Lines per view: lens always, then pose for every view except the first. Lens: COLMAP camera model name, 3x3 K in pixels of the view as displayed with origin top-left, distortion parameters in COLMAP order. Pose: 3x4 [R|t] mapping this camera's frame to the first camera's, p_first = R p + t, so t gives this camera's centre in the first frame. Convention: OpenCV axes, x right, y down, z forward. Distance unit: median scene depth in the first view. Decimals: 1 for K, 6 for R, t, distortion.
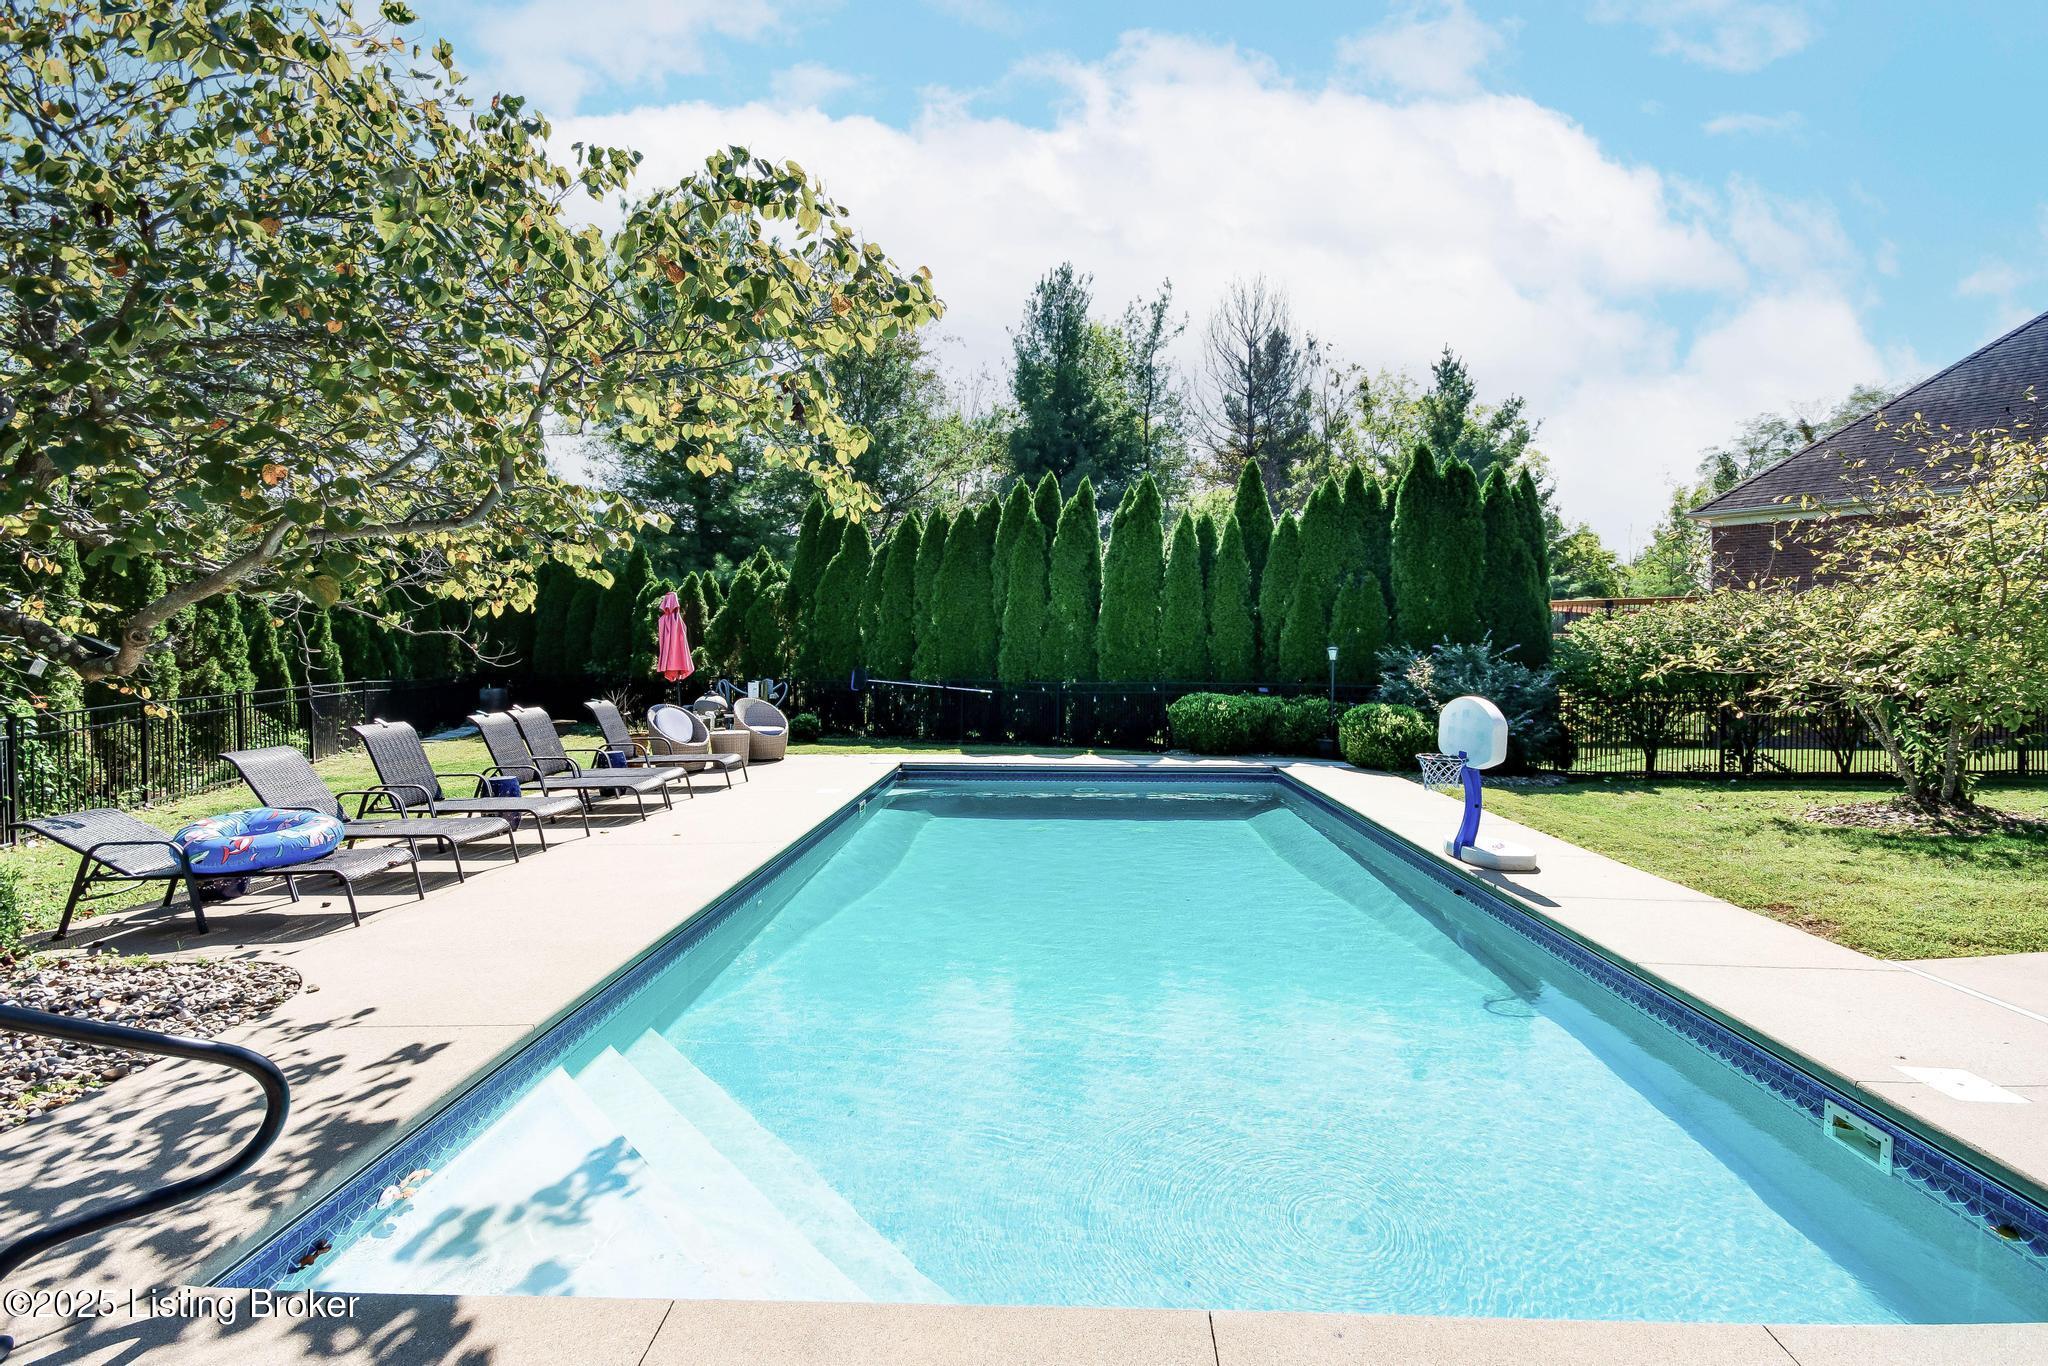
lens RADIAL K [[923.8, 0, 1014.8], [0, 923.8, 692.9], [0, 0, 1]] dist [0.003330, 0.000026]
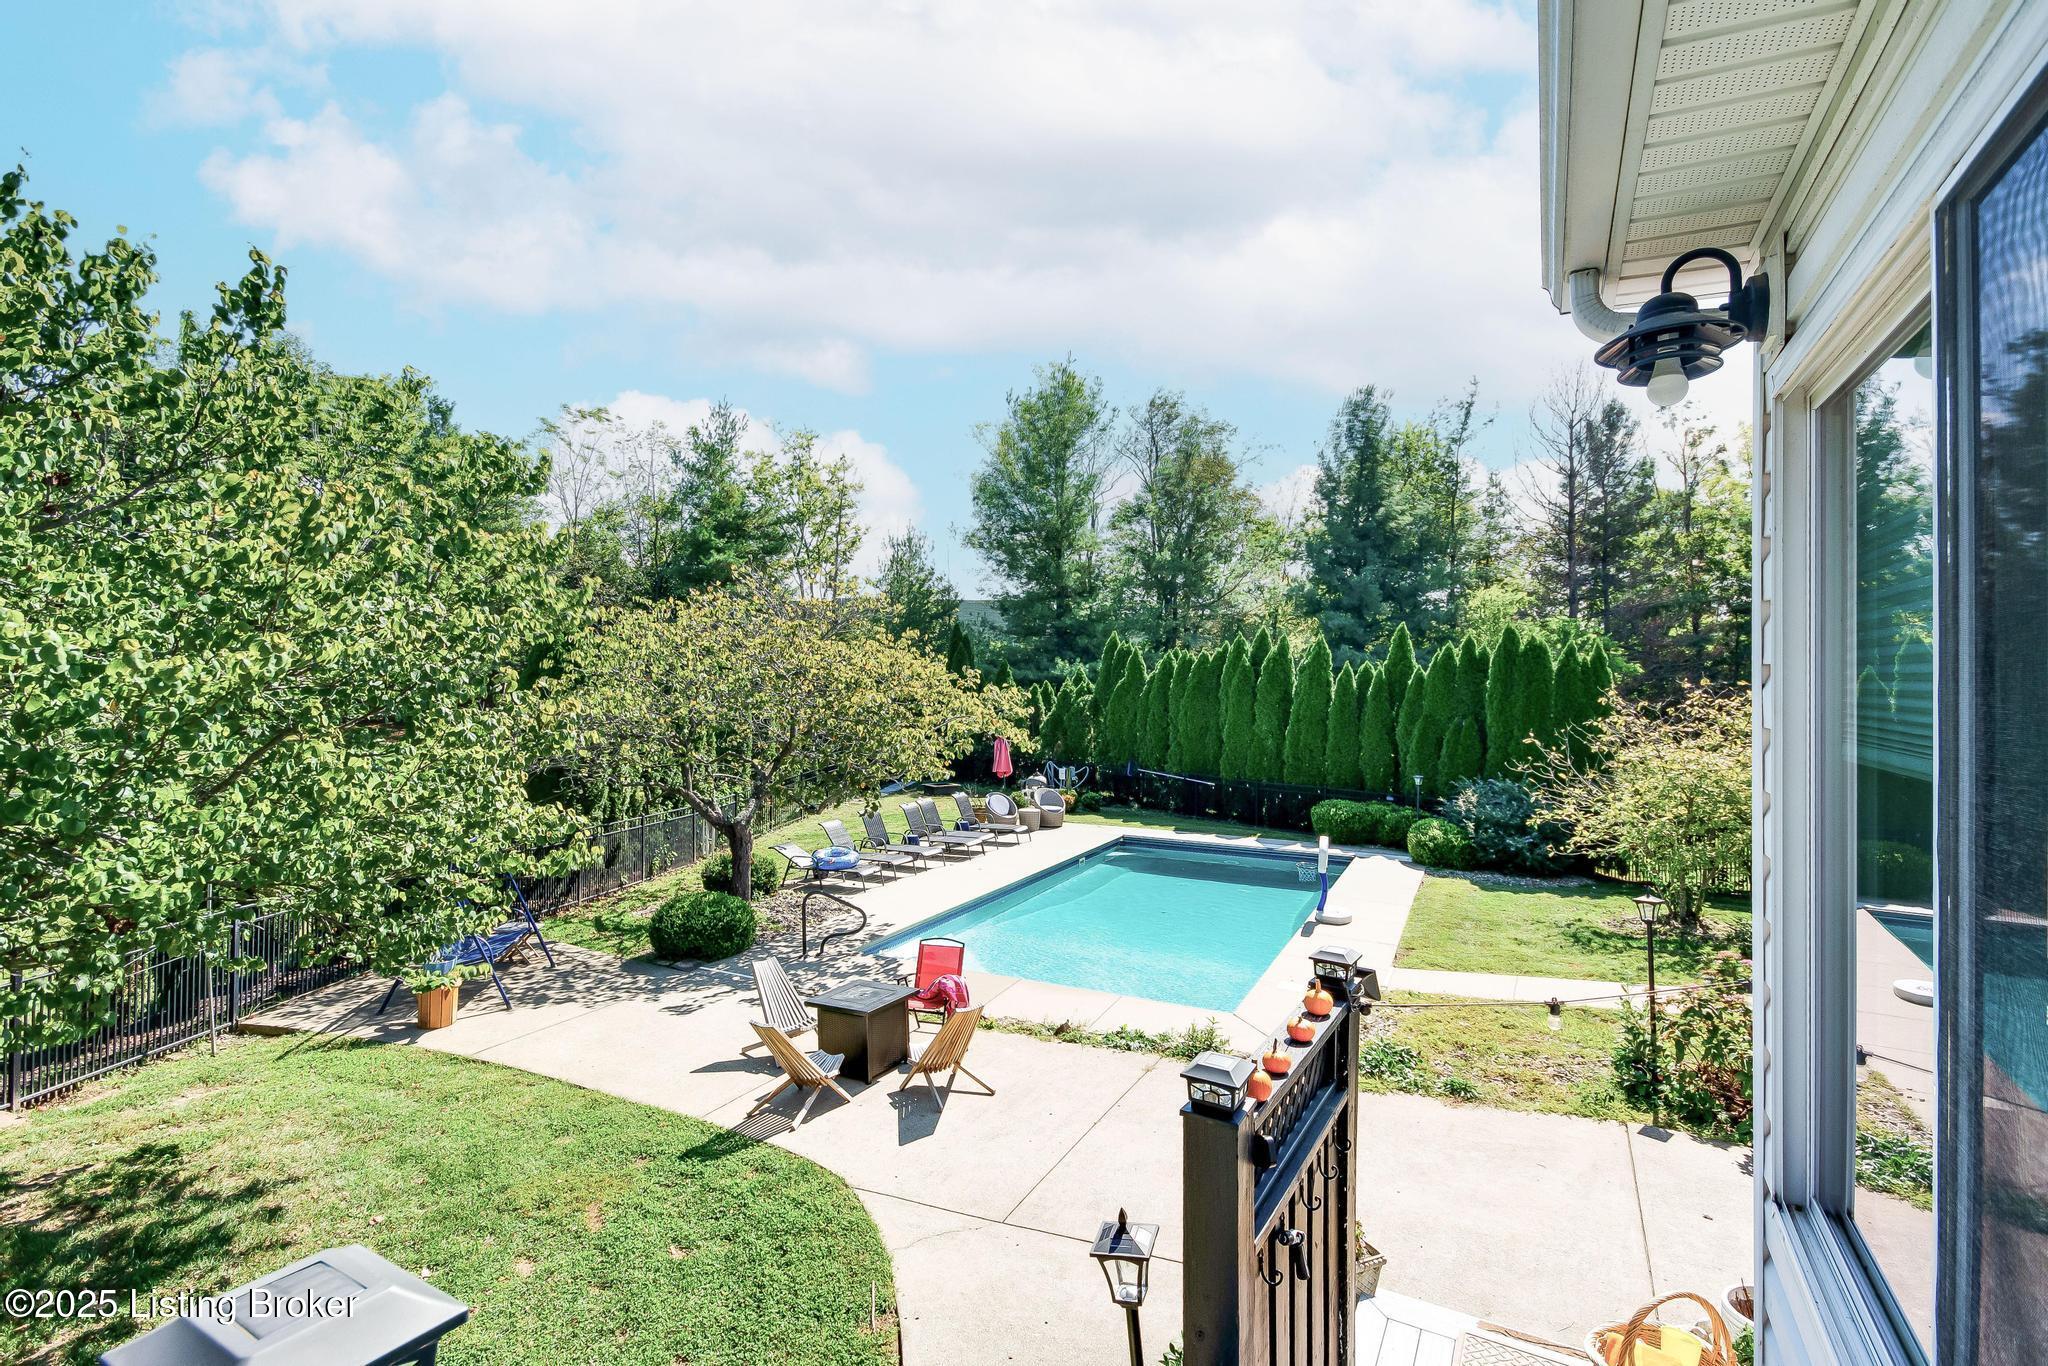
lens RADIAL K [[946.6, 0, 1023.1], [0, 946.6, 652.1], [0, 0, 1]] dist [-0.002234, 0.000772]
pose [[0.920540, -0.002669, -0.390639, 0.354258], [-0.027866, 0.996981, -0.072477, -0.116371], [0.389653, 0.077603, 0.917686, -0.621563]]
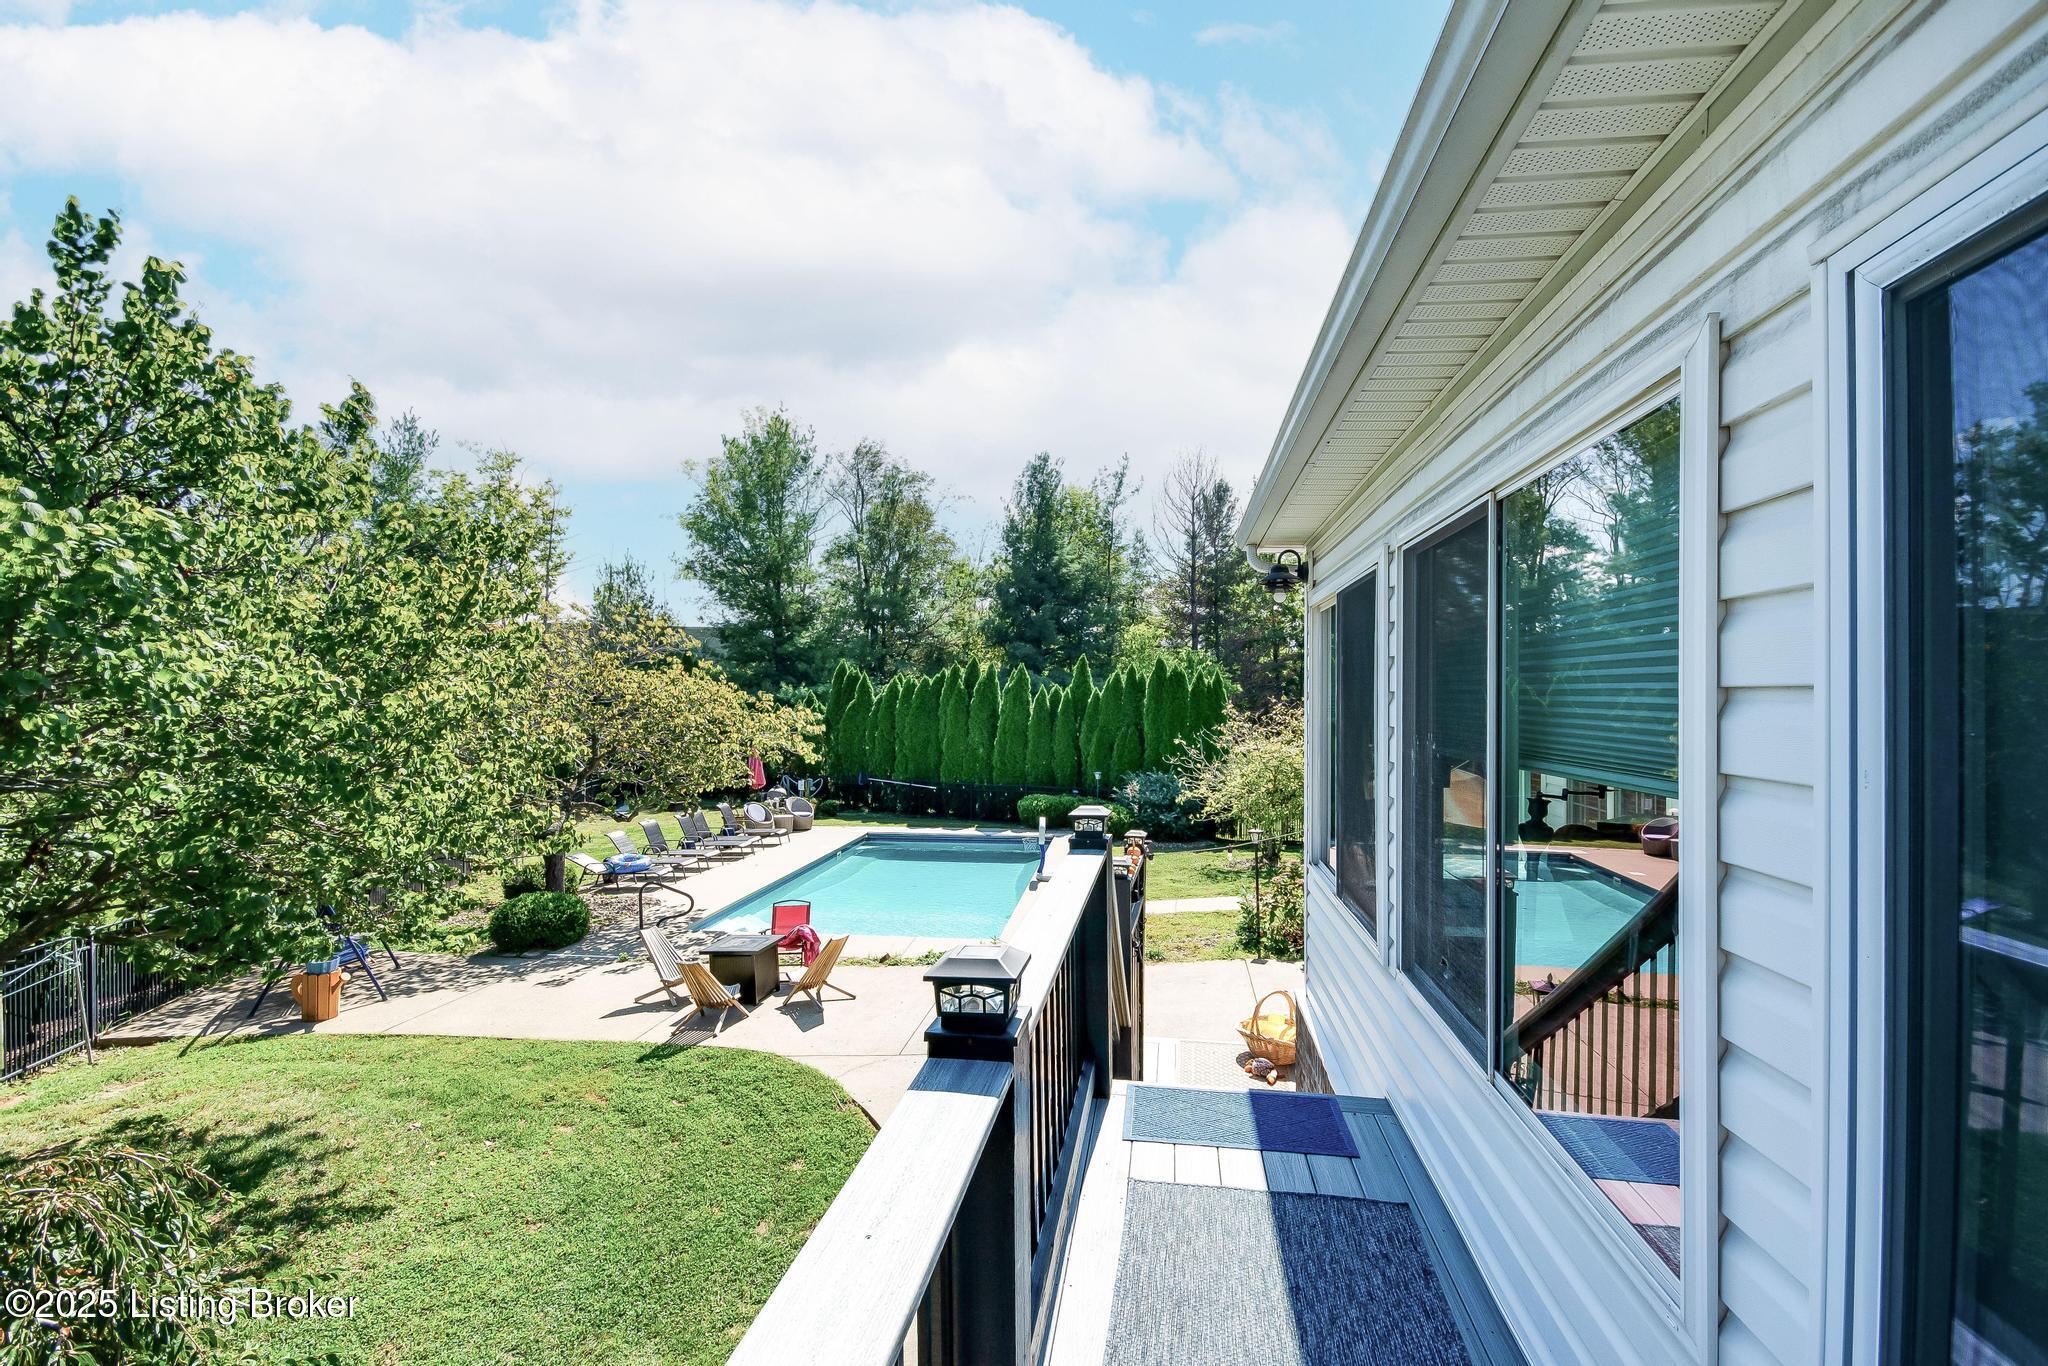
lens RADIAL K [[888.7, 0, 1026.3], [0, 888.7, 690.4], [0, 0, 1]] dist [-0.037325, 0.009935]
pose [[0.998395, -0.004191, -0.056473, 0.302389], [0.000790, 0.998192, -0.060102, -0.105910], [0.056623, 0.059961, 0.996593, -0.832226]]
